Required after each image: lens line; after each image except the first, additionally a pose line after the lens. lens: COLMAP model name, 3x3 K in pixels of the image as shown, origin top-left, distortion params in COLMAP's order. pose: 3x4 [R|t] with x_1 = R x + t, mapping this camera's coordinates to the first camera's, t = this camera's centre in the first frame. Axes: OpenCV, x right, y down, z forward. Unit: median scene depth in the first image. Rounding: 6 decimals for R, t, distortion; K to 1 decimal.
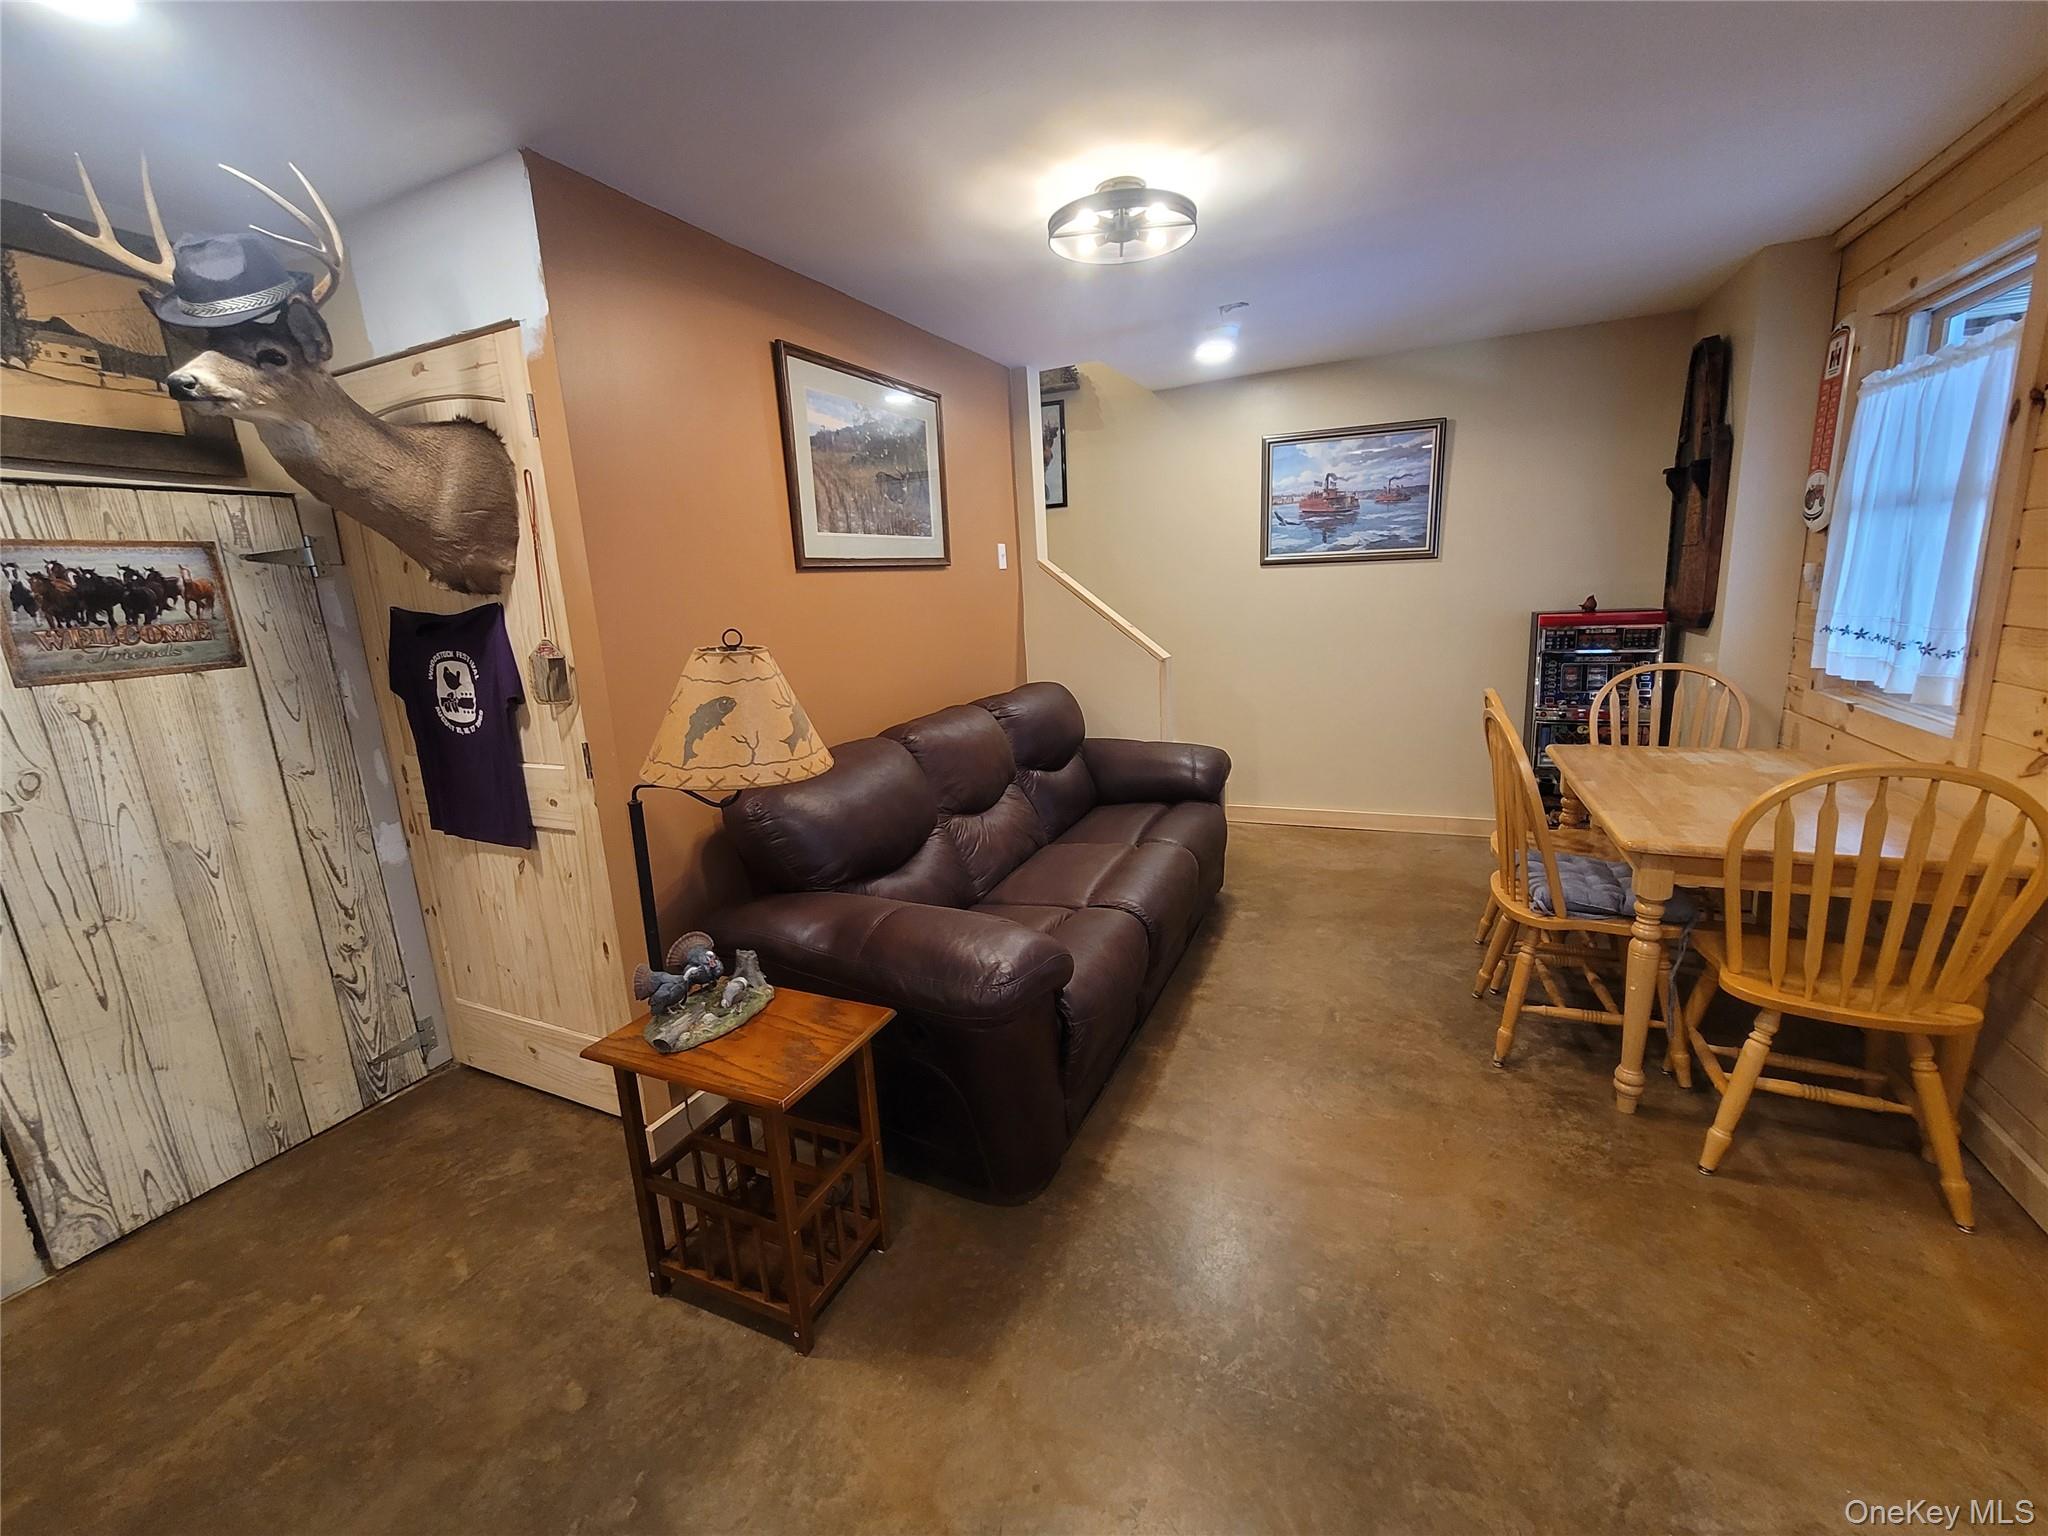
lens RADIAL K [[834.7, 0, 1034.6], [0, 834.7, 762.1], [0, 0, 1]] dist [-0.007039, 0.001397]
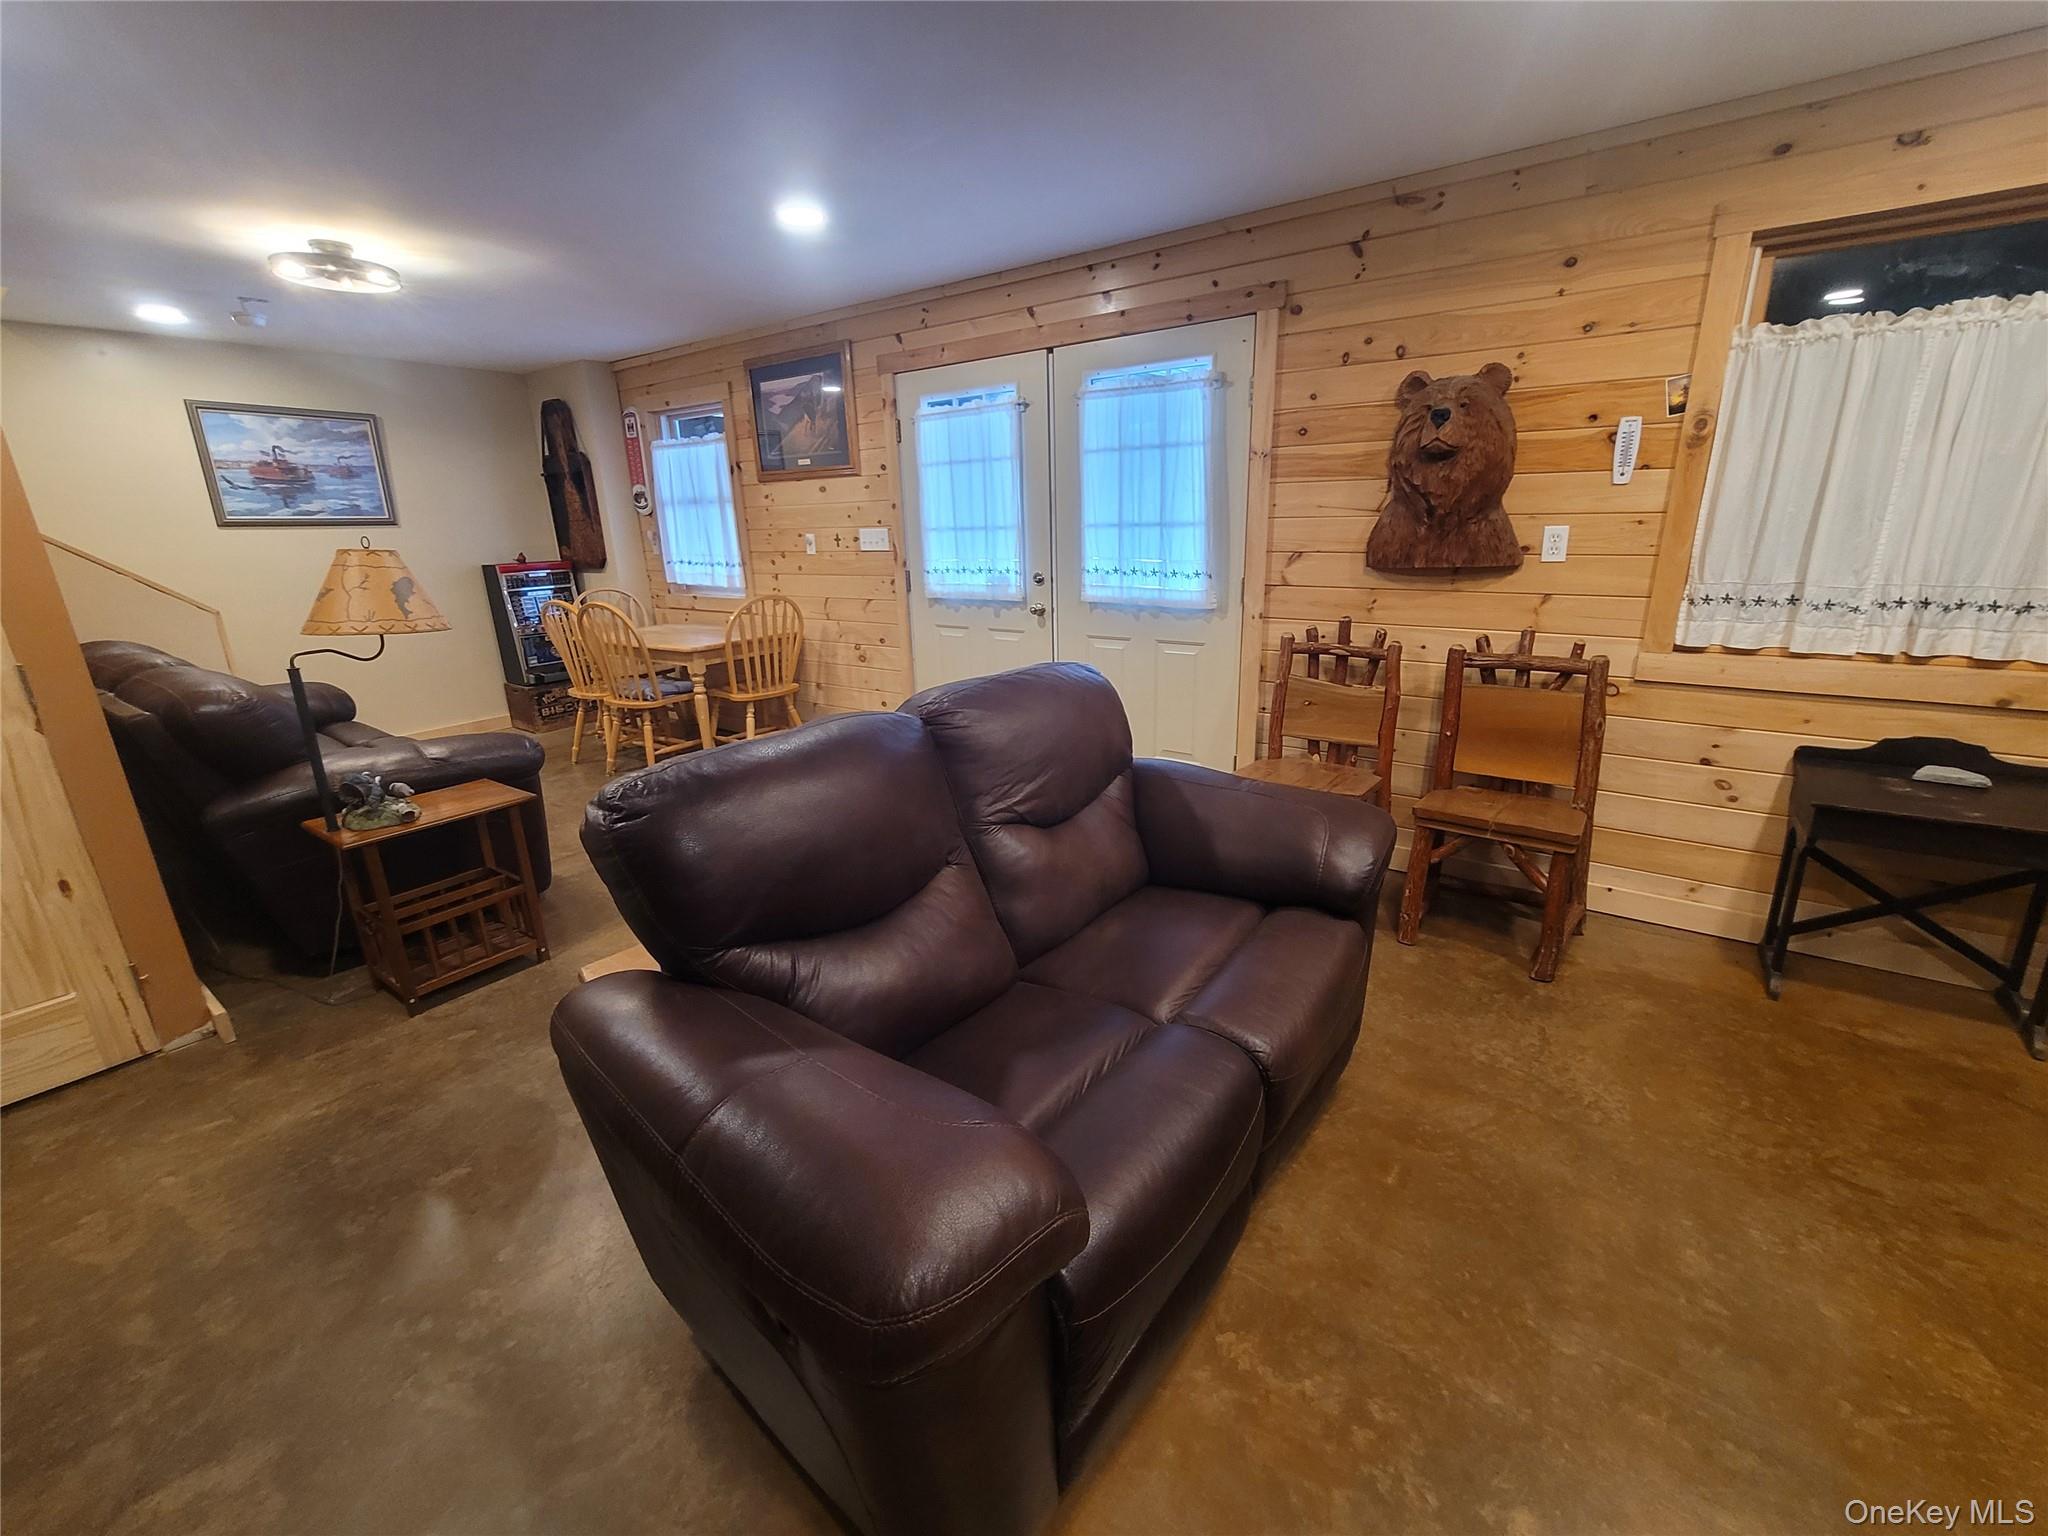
lens RADIAL K [[834.7, 0, 1022.5], [0, 834.7, 754.1], [0, 0, 1]] dist [-0.007039, 0.001397]
pose [[0.204264, -0.222949, 0.953189, -1.247971], [0.222449, 0.958817, 0.176596, 0.164522], [-0.953306, 0.175963, 0.245446, -0.338897]]
